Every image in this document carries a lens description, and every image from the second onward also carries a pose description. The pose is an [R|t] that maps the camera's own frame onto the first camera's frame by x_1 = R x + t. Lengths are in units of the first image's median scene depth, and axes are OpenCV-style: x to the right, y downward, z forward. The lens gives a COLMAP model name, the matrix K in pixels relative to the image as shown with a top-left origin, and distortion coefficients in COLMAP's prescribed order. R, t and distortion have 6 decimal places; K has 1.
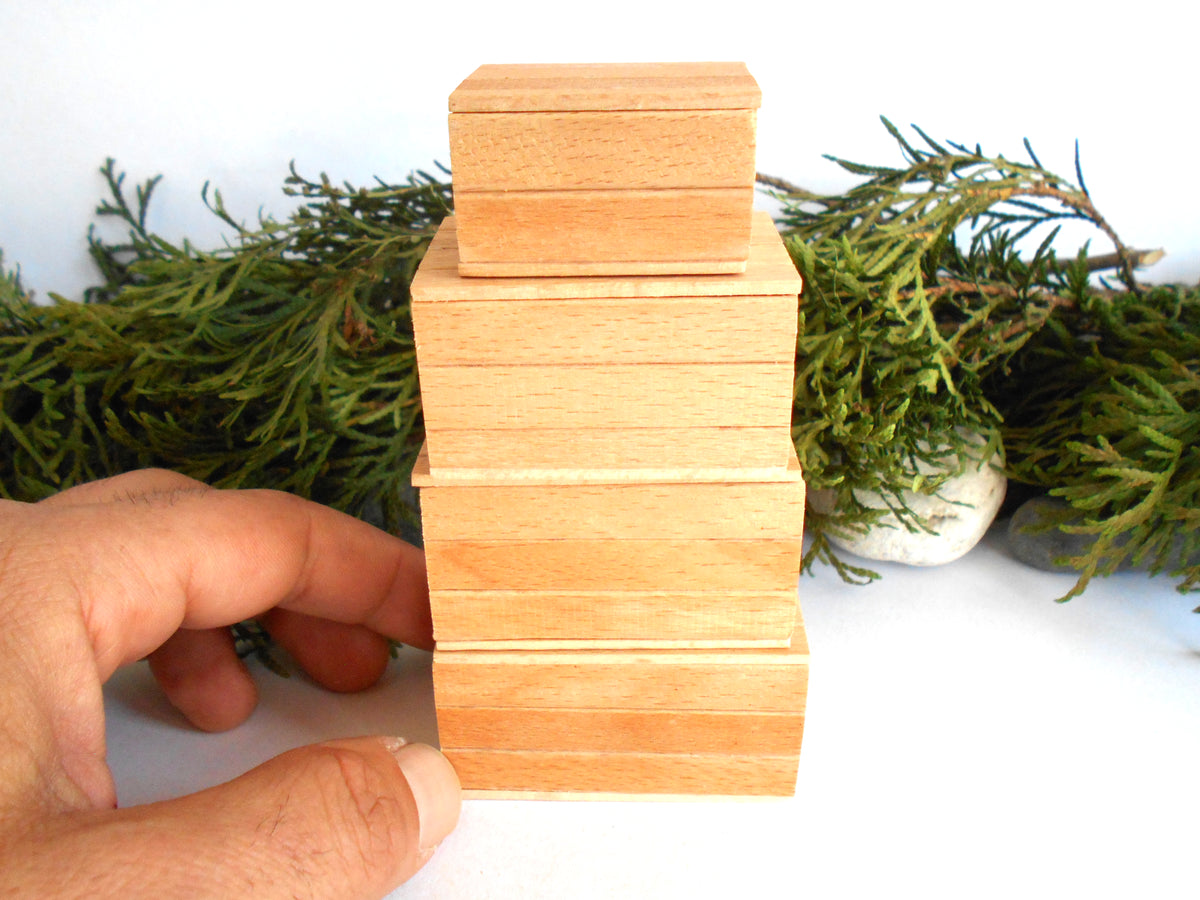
lens RADIAL K [[1044.0, 0, 598.6], [0, 1044.0, 447.1], [0, 0, 1]] dist [-0.010685, -0.000032]
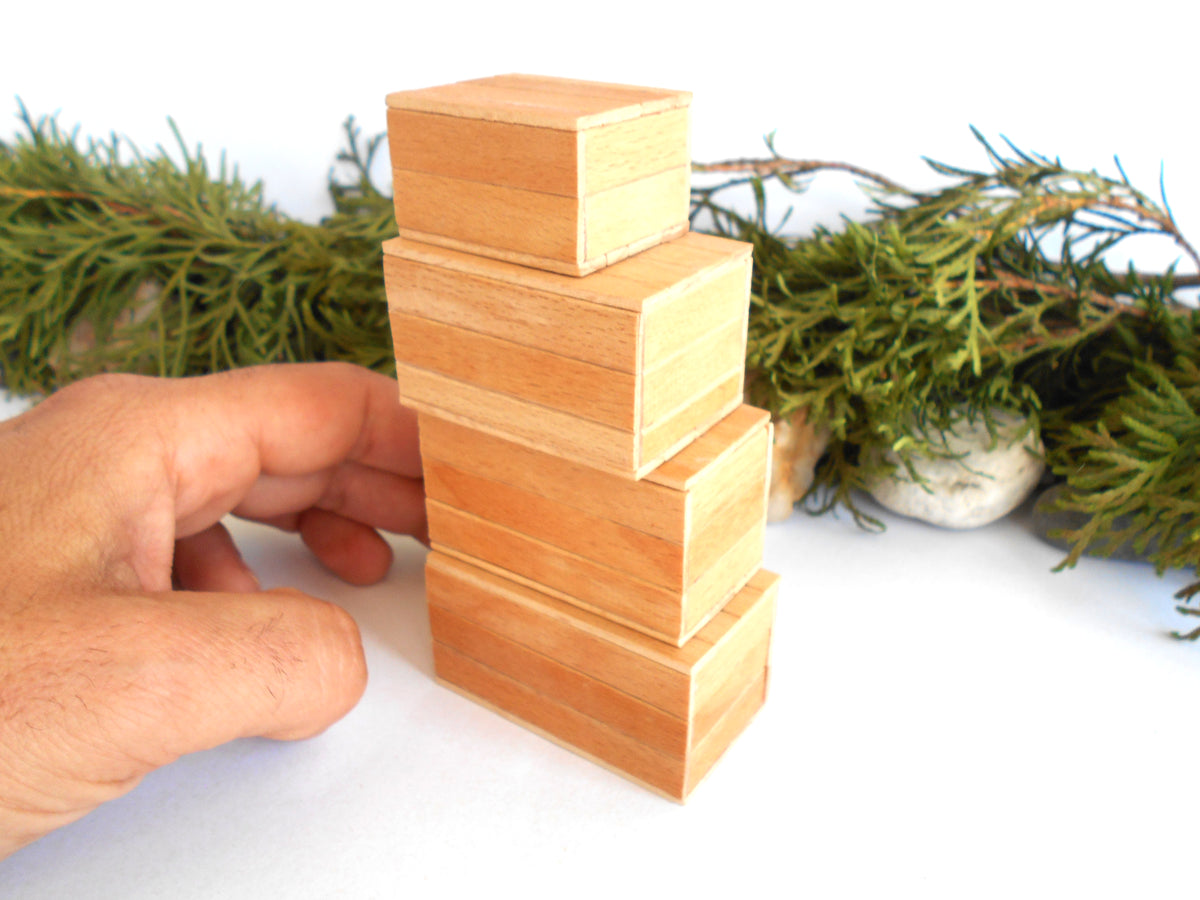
lens RADIAL K [[1060.7, 0, 599.9], [0, 1060.7, 435.5], [0, 0, 1]] dist [-0.002866, -0.002277]
pose [[0.961773, 0.140462, -0.235079, 0.211217], [-0.141970, 0.989814, 0.010589, 0.058421], [0.234172, 0.023190, 0.971918, -0.197652]]
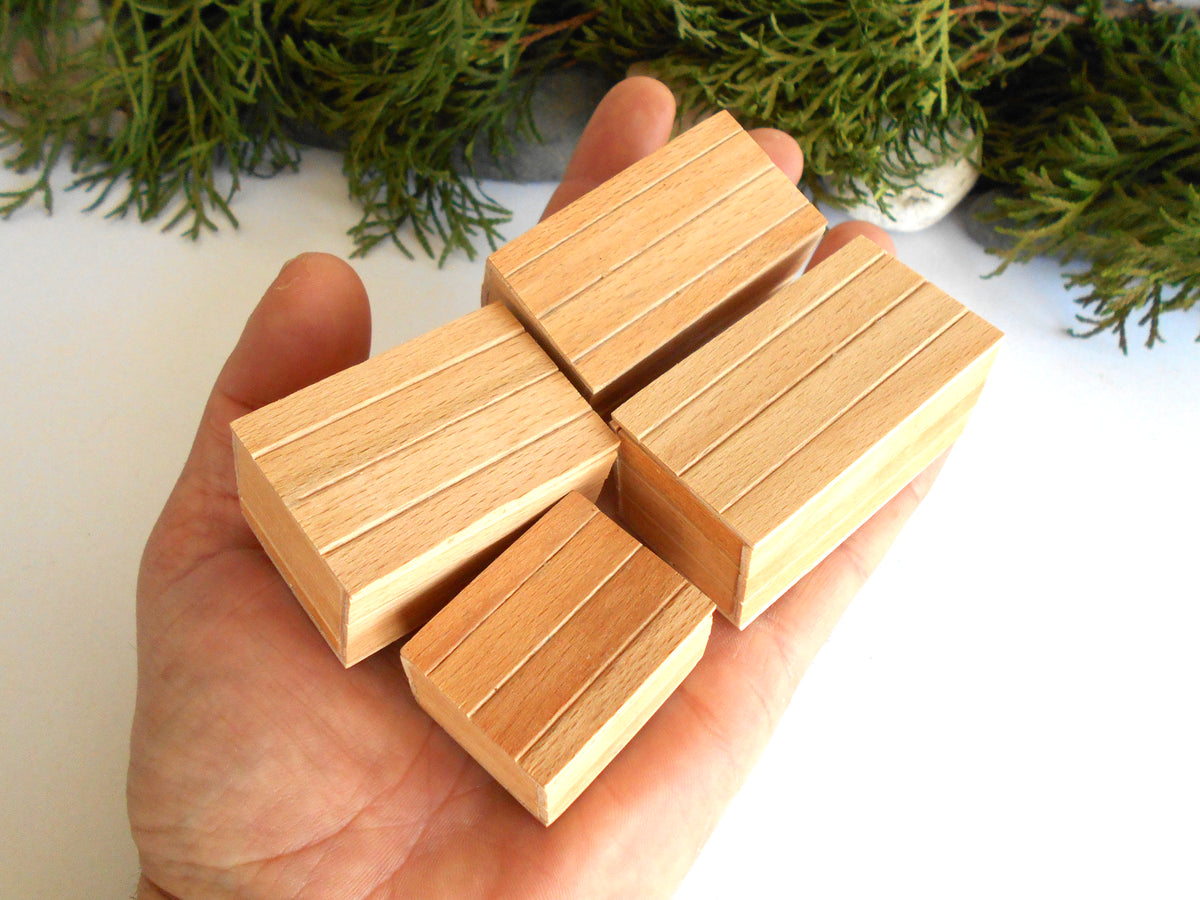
lens RADIAL K [[1064.7, 0, 598.3], [0, 1064.7, 446.3], [0, 0, 1]] dist [-0.006596, 0.003548]
pose [[0.990869, 0.134721, -0.005428, -0.015162], [-0.116887, 0.878371, 0.463466, -0.228939], [0.067206, -0.458600, 0.886098, -0.340739]]
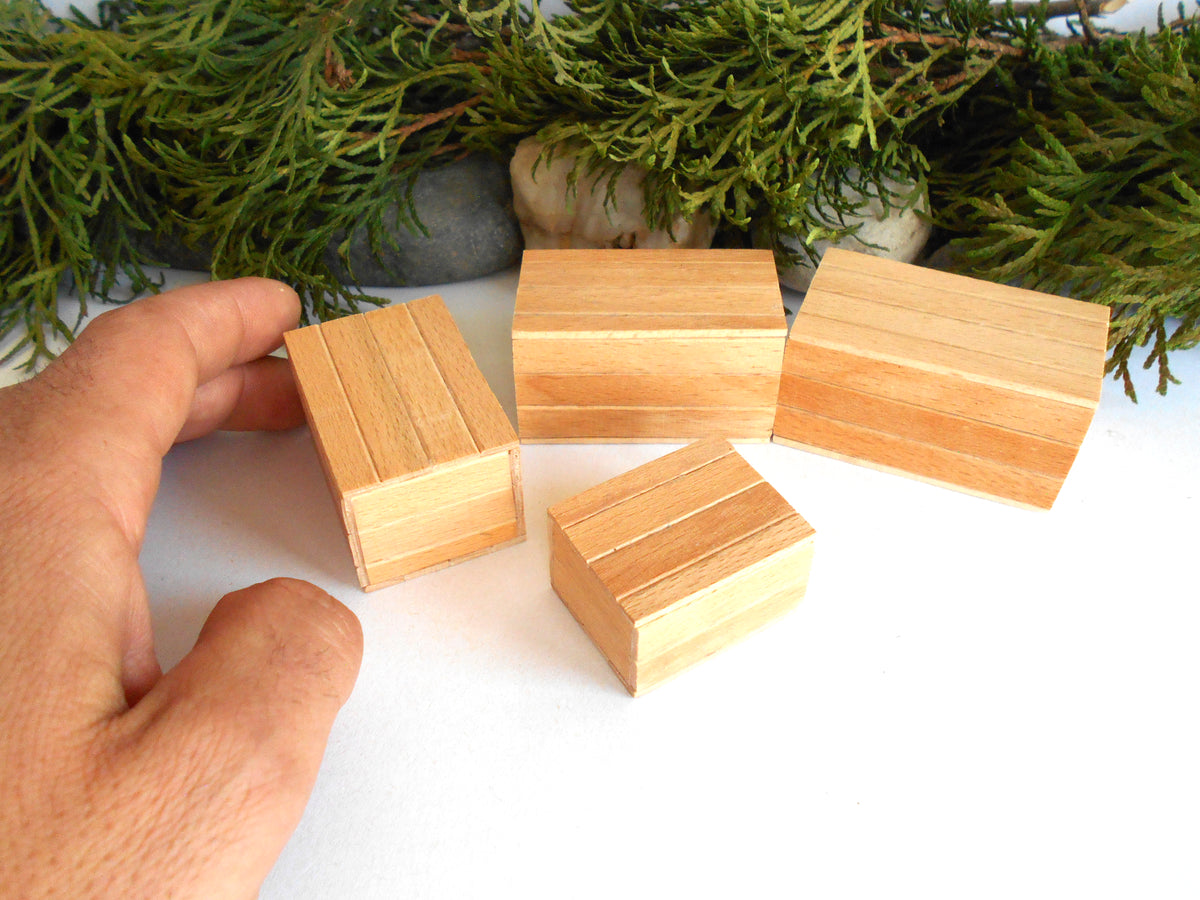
lens RADIAL K [[1051.5, 0, 600.4], [0, 1051.5, 444.7], [0, 0, 1]] dist [-0.000229, -0.007434]
pose [[0.998135, 0.045561, -0.040629, 0.102745], [-0.031861, 0.956526, 0.289902, -0.059417], [0.052070, -0.288067, 0.956194, -0.157691]]
